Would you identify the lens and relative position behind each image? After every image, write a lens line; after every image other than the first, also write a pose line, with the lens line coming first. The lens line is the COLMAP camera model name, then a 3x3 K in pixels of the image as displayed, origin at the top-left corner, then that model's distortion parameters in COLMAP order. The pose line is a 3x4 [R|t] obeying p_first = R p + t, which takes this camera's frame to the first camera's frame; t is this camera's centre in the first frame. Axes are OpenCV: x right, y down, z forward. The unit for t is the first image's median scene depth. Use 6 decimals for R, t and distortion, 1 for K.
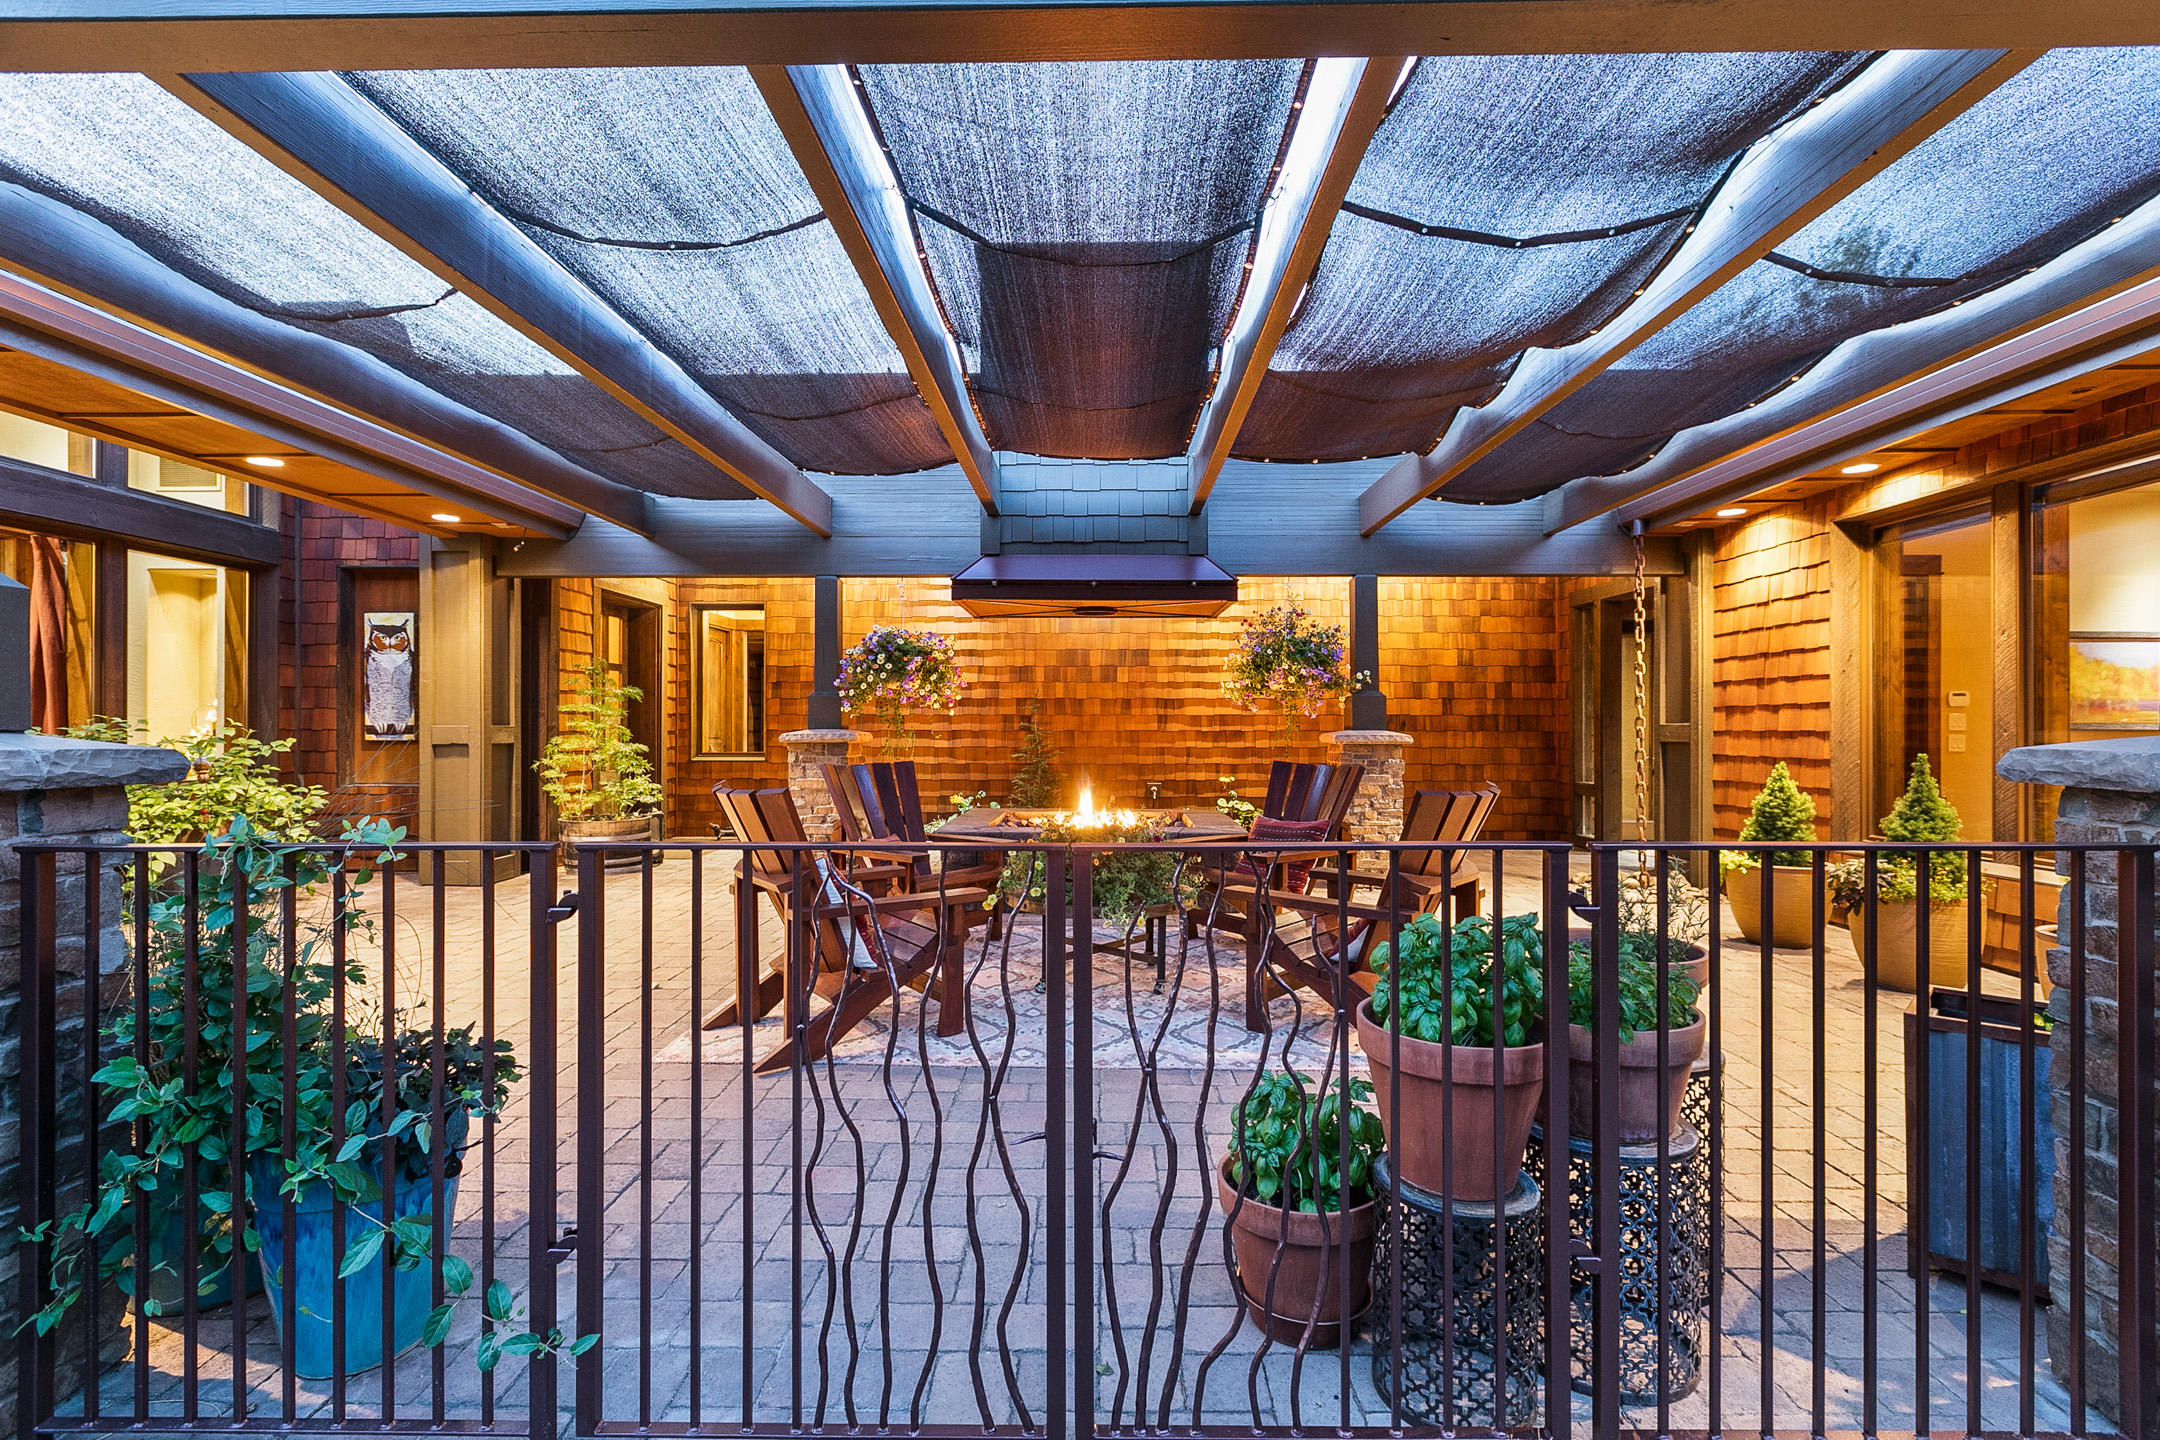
lens RADIAL K [[990.6, 0, 1080.0], [0, 990.6, 720.0], [0, 0, 1]] dist [0.000180, -0.000044]
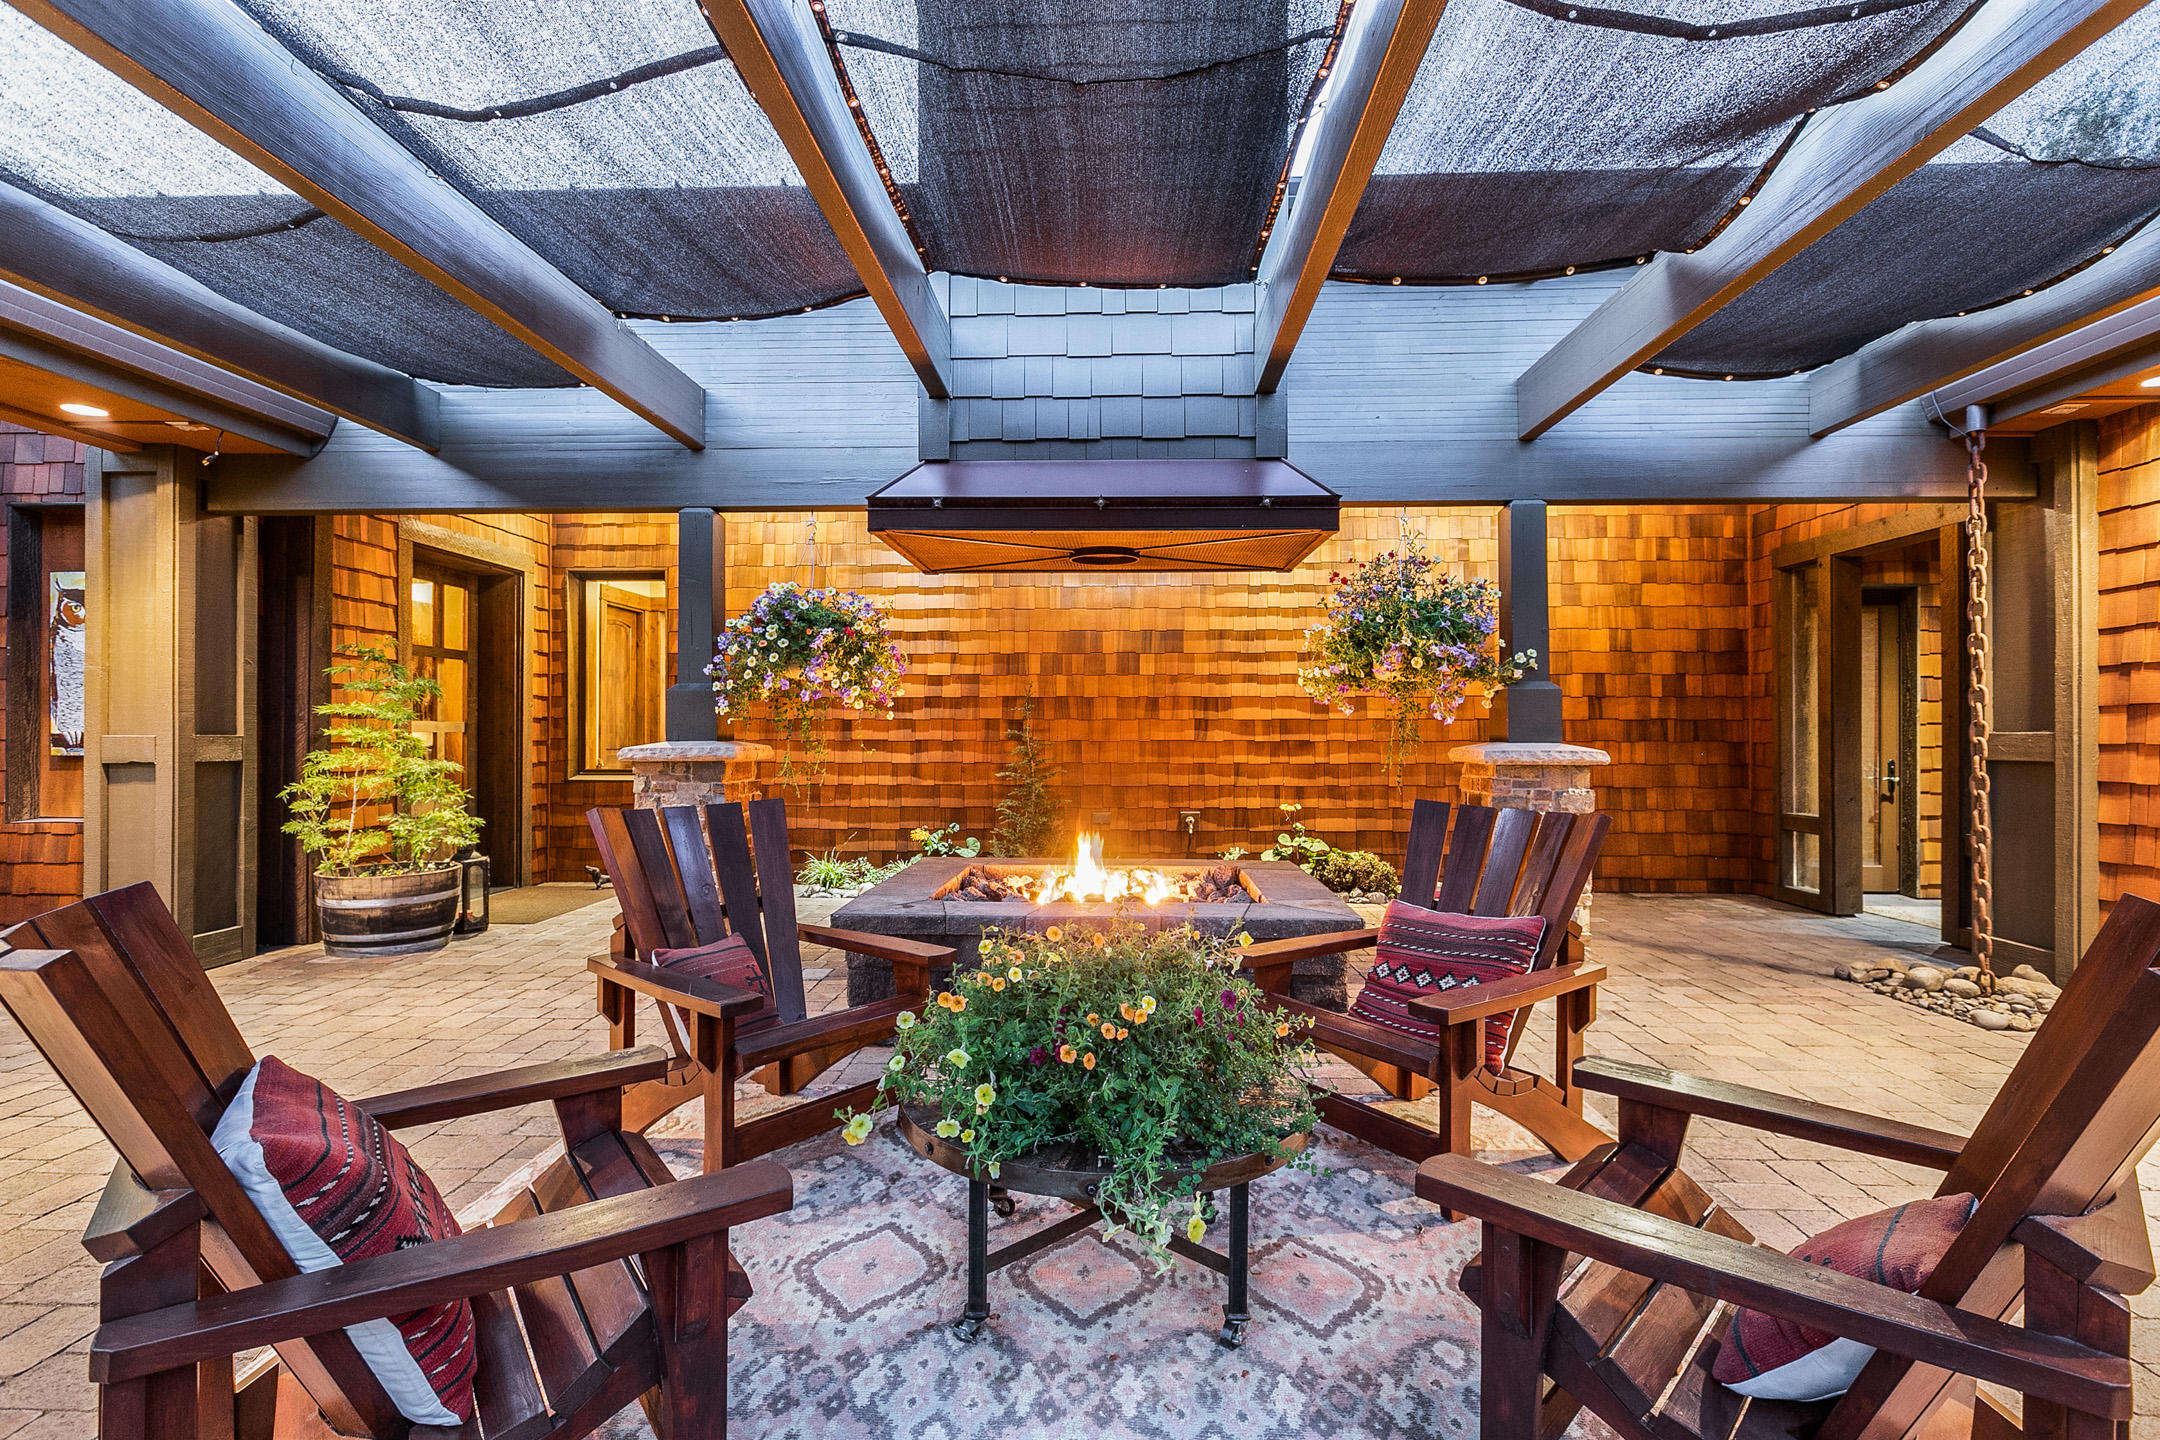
lens RADIAL K [[999.8, 0, 1045.7], [0, 999.8, 723.4], [0, 0, 1]] dist [-0.002325, -0.000300]
pose [[0.998390, -0.000118, -0.056724, 0.010443], [0.000010, 0.999998, -0.001894, -0.000631], [0.056724, 0.001891, 0.998388, 0.267822]]
